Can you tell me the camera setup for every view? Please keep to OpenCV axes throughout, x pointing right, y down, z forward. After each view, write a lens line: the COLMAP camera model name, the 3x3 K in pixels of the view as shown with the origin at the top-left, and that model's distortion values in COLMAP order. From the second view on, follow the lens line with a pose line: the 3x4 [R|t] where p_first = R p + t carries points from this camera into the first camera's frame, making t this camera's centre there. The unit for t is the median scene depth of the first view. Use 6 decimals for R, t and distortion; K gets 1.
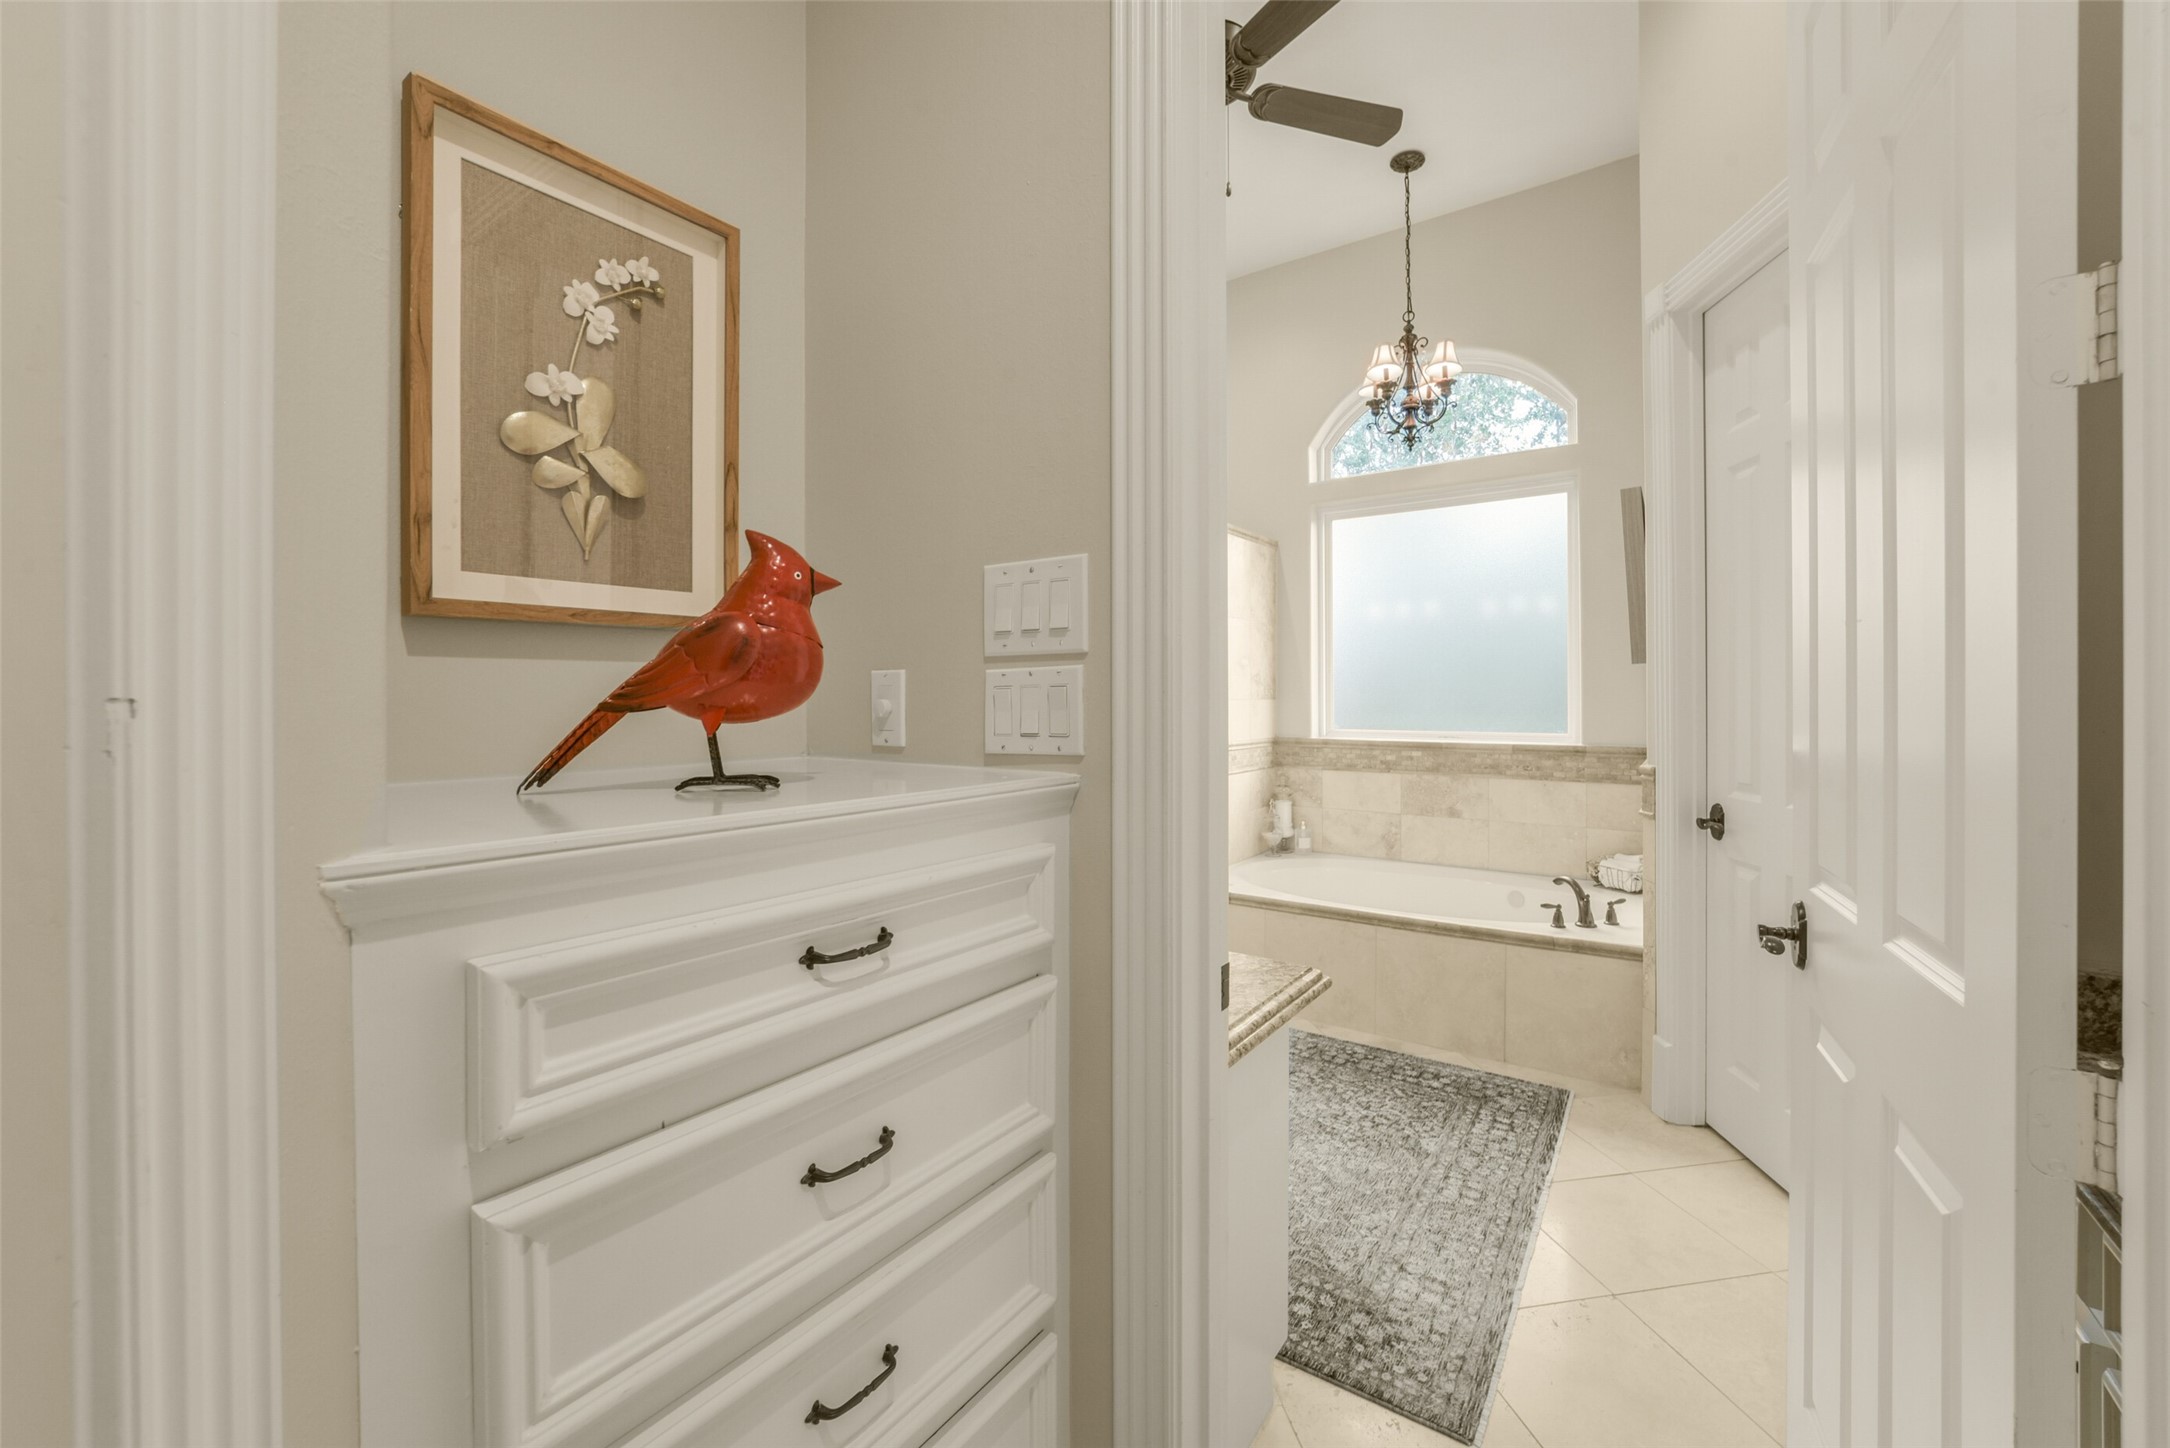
lens RADIAL K [[856.3, 0, 1120.3], [0, 856.3, 697.0], [0, 0, 1]] dist [-0.022576, 0.005905]
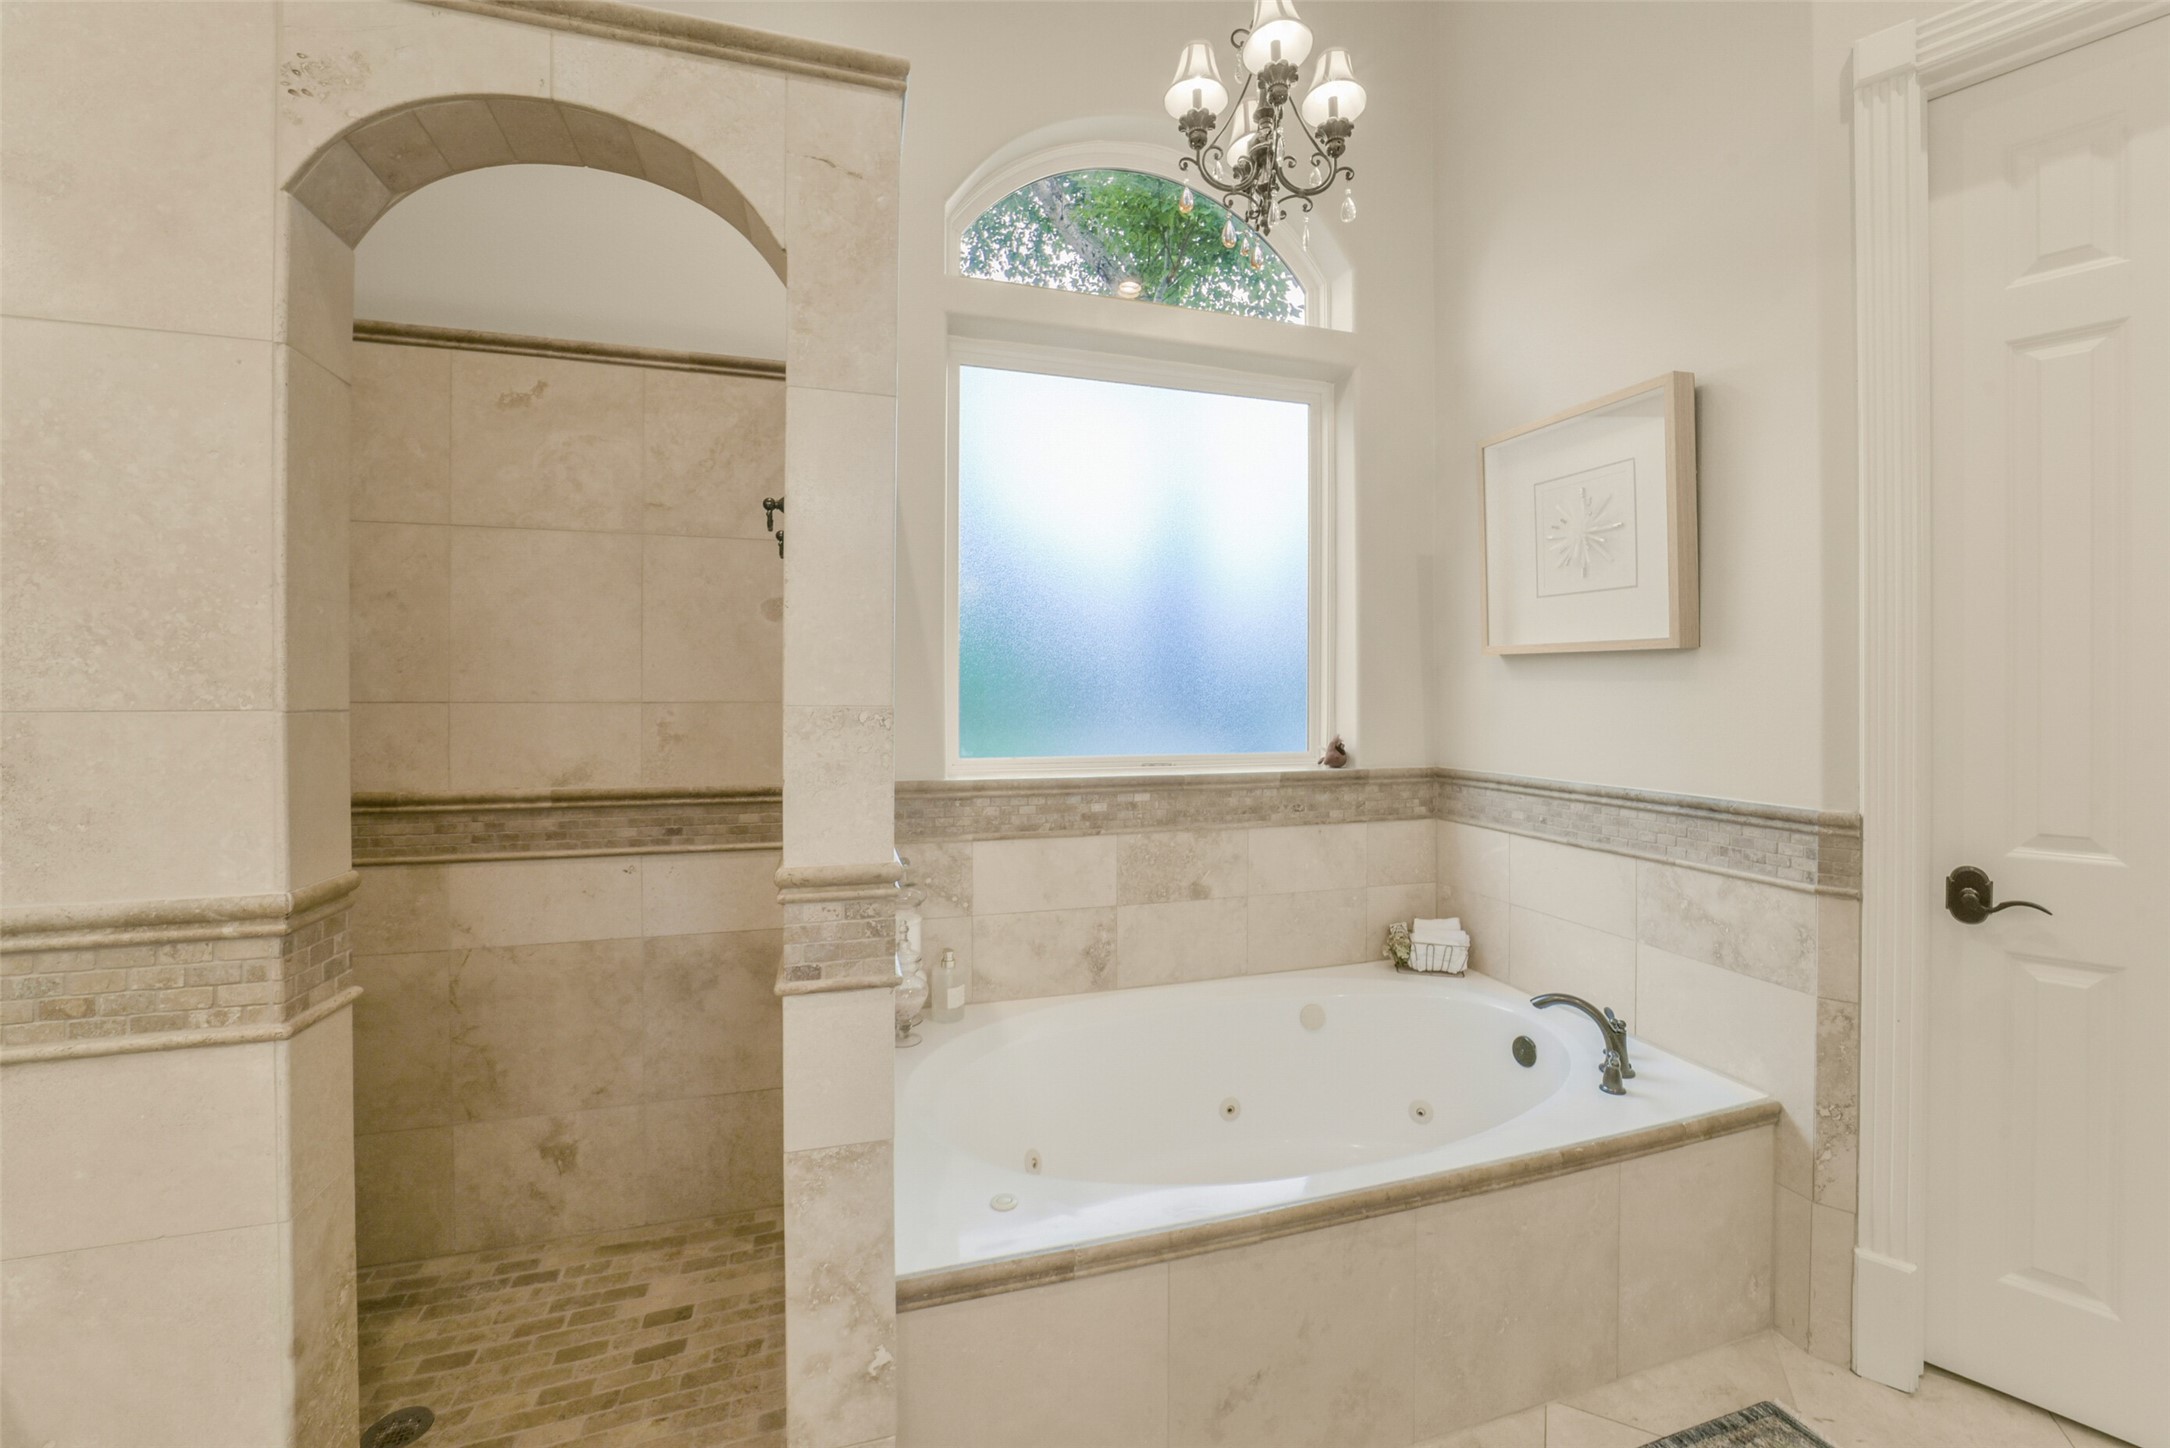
lens RADIAL K [[856.3, 0, 1110.7], [0, 856.3, 698.8], [0, 0, 1]] dist [-0.022576, 0.005905]
pose [[0.630617, 0.001795, 0.776092, -0.123914], [-0.000436, 0.999998, -0.001959, 0.001056], [-0.776094, 0.000897, 0.630617, 0.704769]]
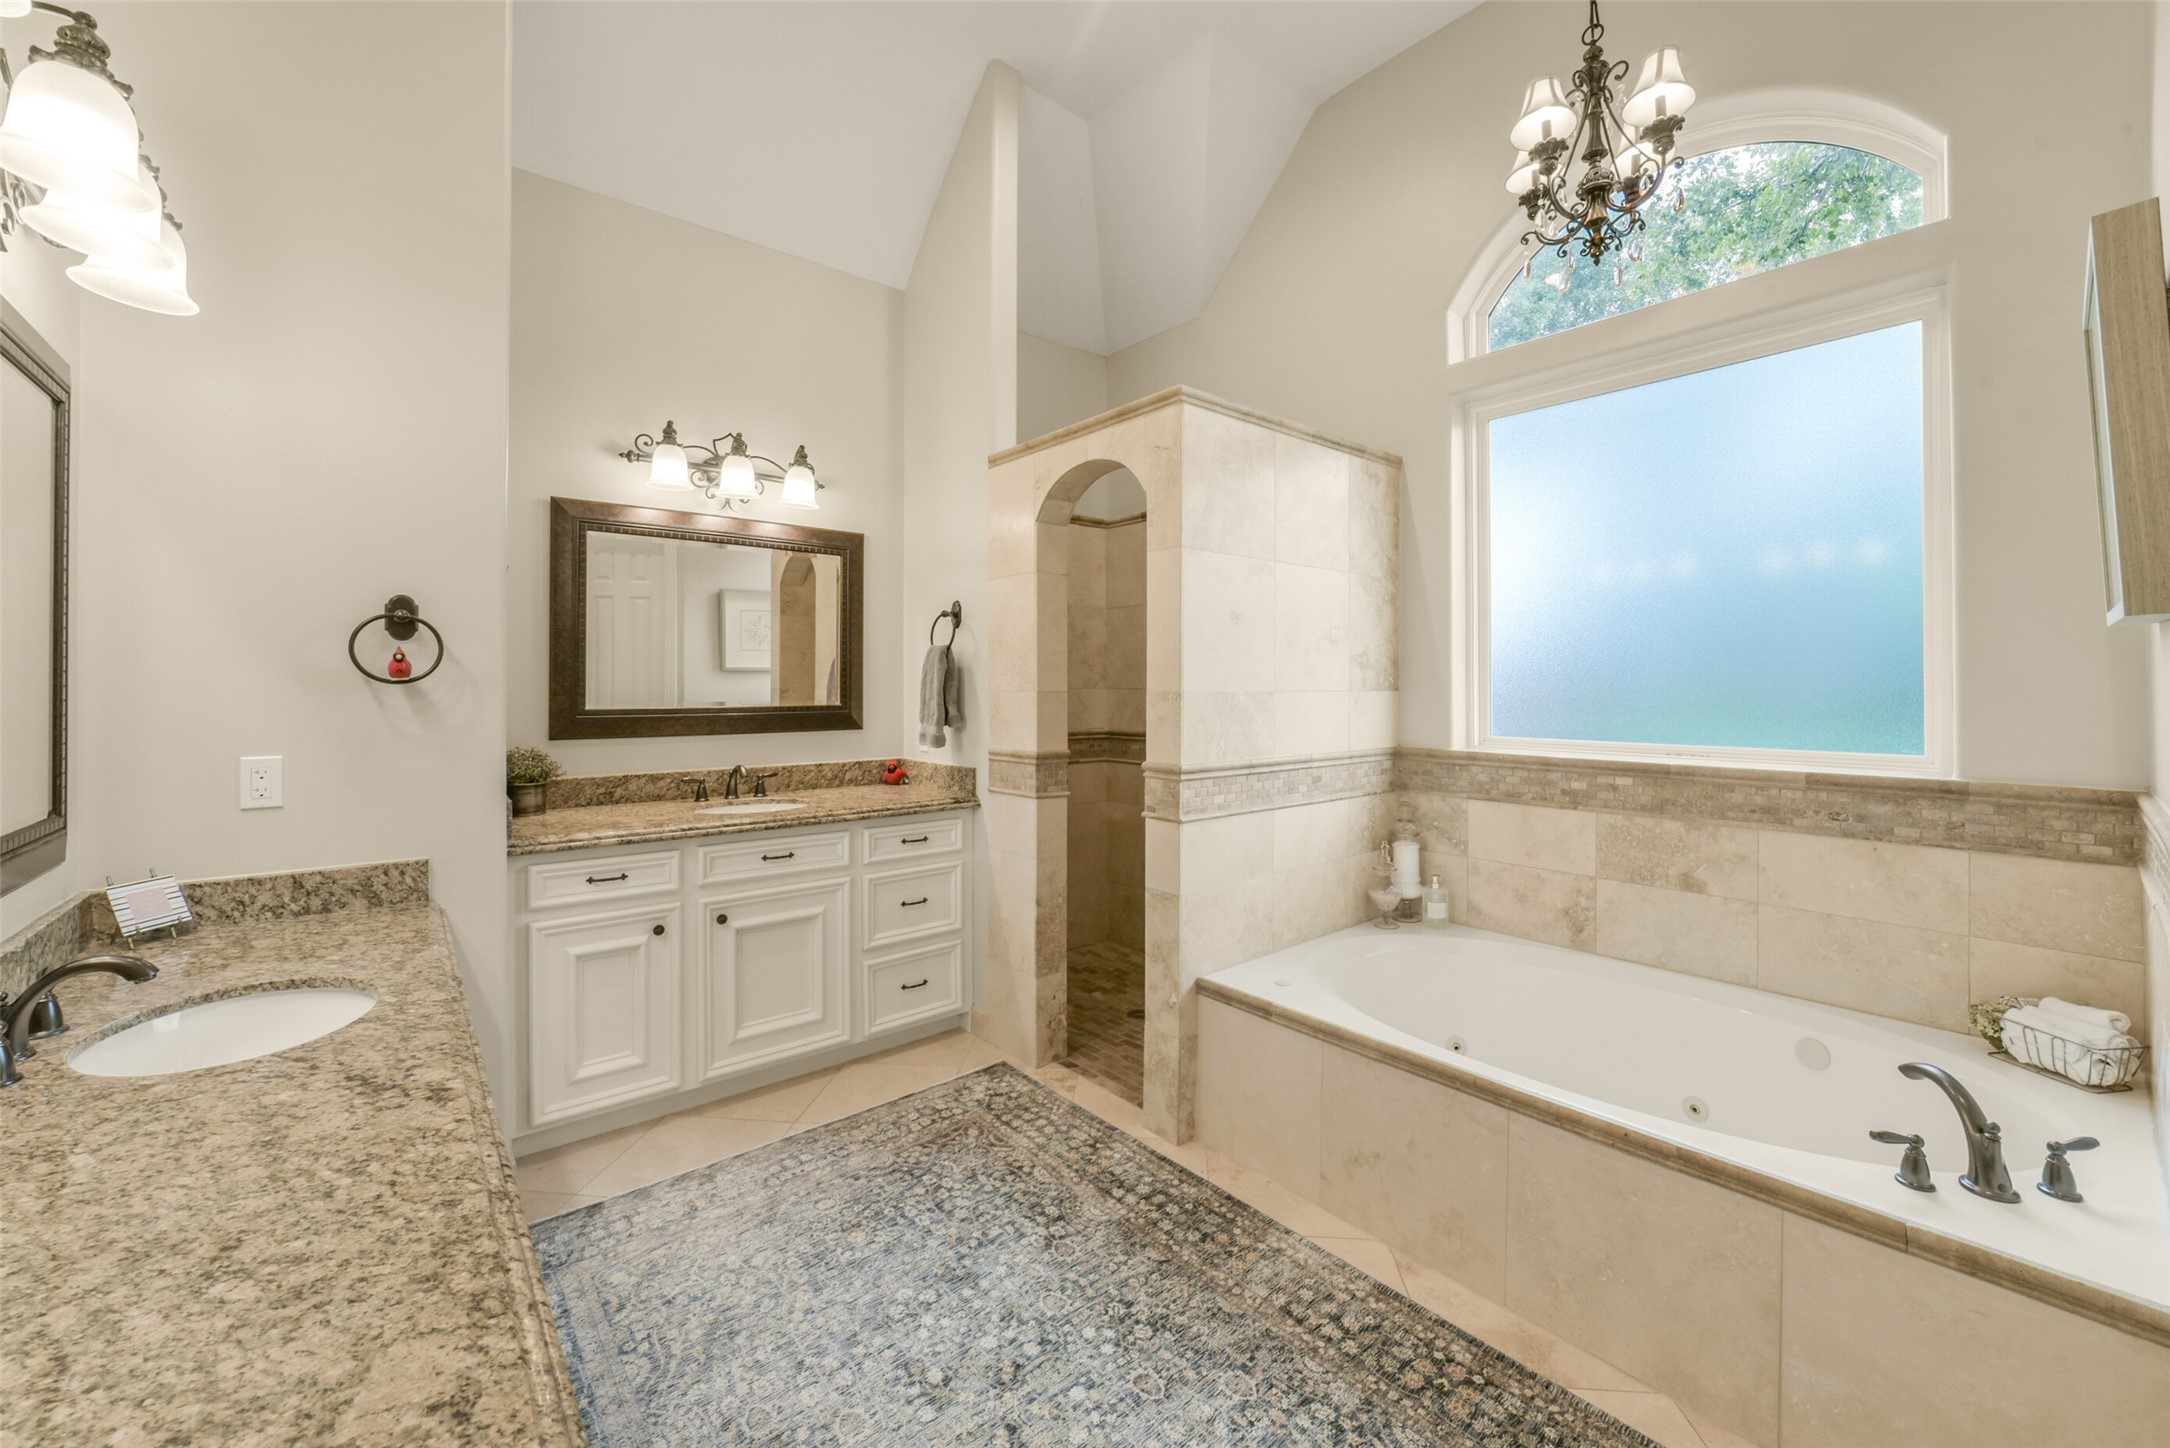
lens RADIAL K [[856.3, 0, 1104.2], [0, 856.3, 681.1], [0, 0, 1]] dist [-0.022576, 0.005905]
pose [[0.963808, 0.001121, -0.266595, 0.163148], [-0.002244, 0.999990, -0.003905, -0.002064], [0.266588, 0.004362, 0.963801, 0.341079]]
